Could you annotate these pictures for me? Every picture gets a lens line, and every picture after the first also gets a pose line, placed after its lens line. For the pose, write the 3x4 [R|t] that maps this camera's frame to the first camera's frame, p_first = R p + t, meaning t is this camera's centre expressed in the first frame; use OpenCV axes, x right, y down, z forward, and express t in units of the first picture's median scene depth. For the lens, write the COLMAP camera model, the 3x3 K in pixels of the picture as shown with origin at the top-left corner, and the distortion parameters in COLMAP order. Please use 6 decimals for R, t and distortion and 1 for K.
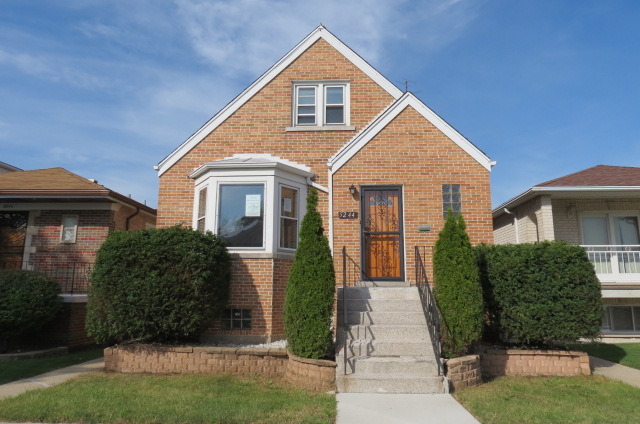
lens RADIAL K [[455.6, 0, 315.4], [0, 455.6, 211.2], [0, 0, 1]] dist [-0.040980, 0.028538]
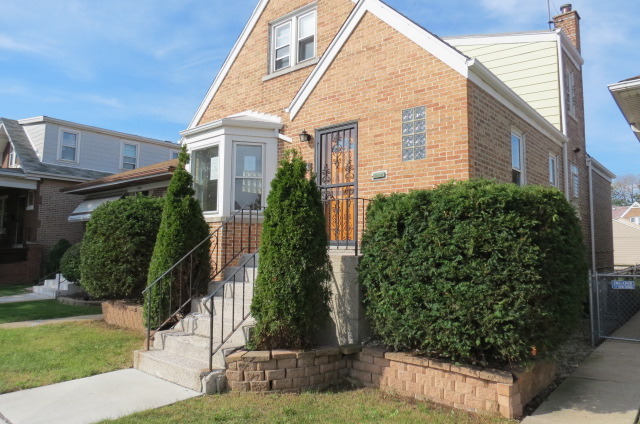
lens RADIAL K [[455.6, 0, 319.1], [0, 455.6, 208.7], [0, 0, 1]] dist [-0.040980, 0.028538]
pose [[0.790013, -0.047476, -0.611249, 0.597827], [0.098108, 0.993939, 0.049600, 0.044934], [0.605189, -0.099153, 0.789883, 0.345478]]
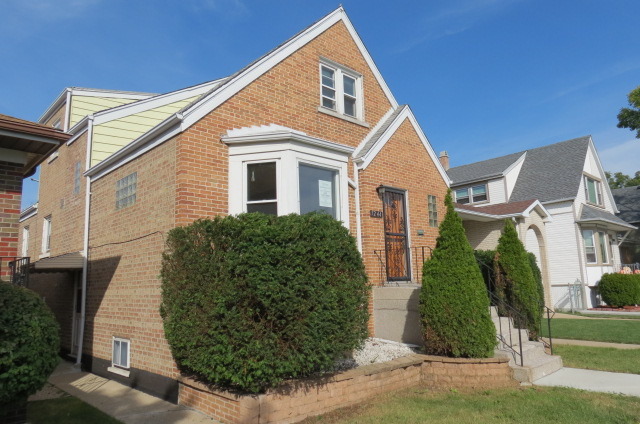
lens RADIAL K [[455.6, 0, 323.0], [0, 455.6, 212.5], [0, 0, 1]] dist [-0.040980, 0.028538]
pose [[0.681516, 0.088135, 0.726476, -0.710005], [-0.094100, 0.995034, -0.032439, 0.046941], [-0.725728, -0.046253, 0.686426, 0.407583]]
